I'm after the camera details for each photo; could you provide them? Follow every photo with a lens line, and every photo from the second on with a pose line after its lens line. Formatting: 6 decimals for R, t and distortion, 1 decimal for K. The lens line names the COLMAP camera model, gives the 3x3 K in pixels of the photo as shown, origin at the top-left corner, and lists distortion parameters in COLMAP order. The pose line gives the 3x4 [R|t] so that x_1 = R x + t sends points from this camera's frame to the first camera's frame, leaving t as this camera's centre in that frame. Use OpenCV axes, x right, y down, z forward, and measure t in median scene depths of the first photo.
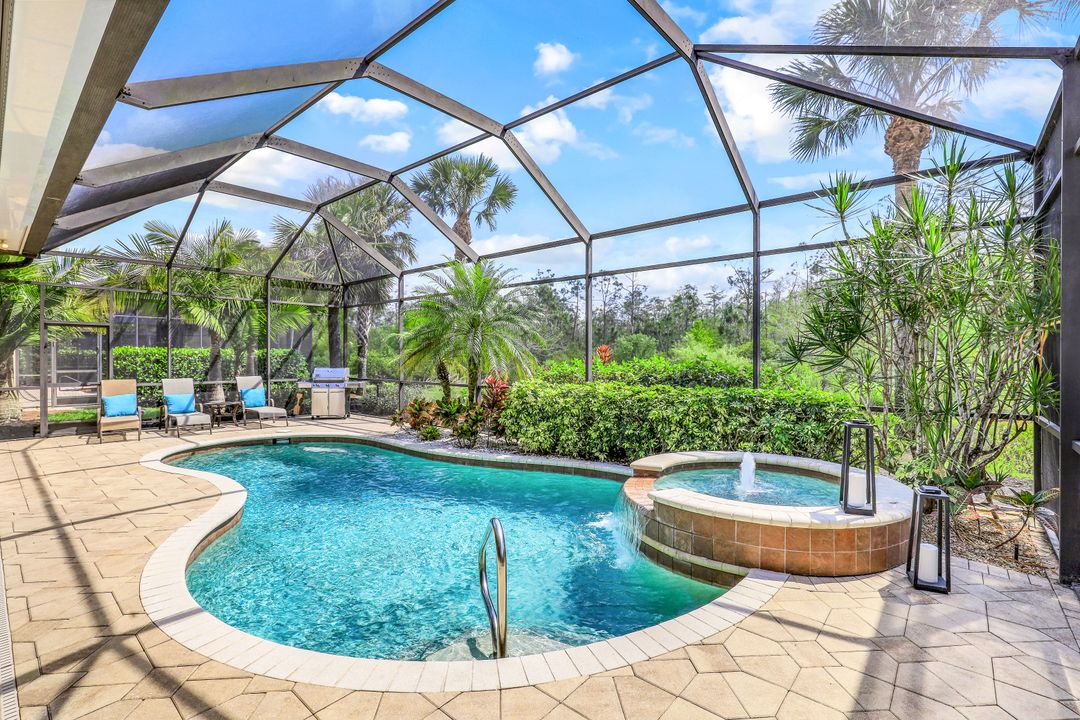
lens RADIAL K [[494.1, 0, 540.0], [0, 494.1, 360.0], [0, 0, 1]] dist [-0.003532, -0.000253]
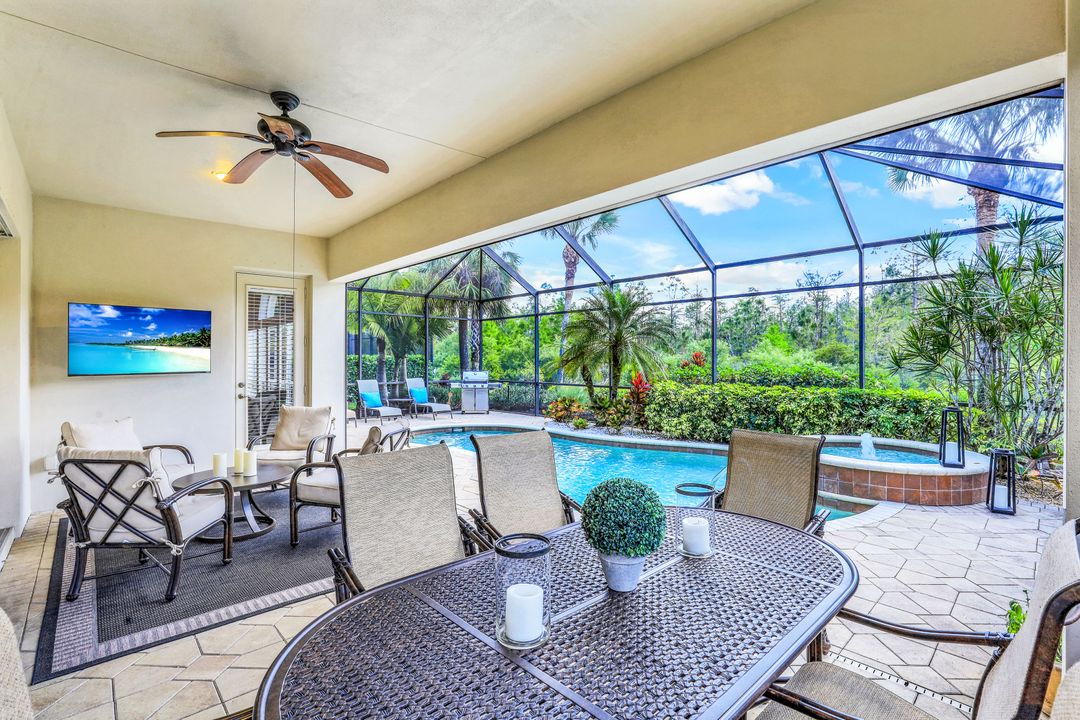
lens RADIAL K [[485.9, 0, 560.1], [0, 485.9, 359.9], [0, 0, 1]] dist [0.000058, -0.000085]
pose [[0.996419, 0.000482, -0.084555, -0.262178], [-0.001050, 0.999977, -0.006665, -0.009030], [0.084550, 0.006730, 0.996397, -0.361648]]
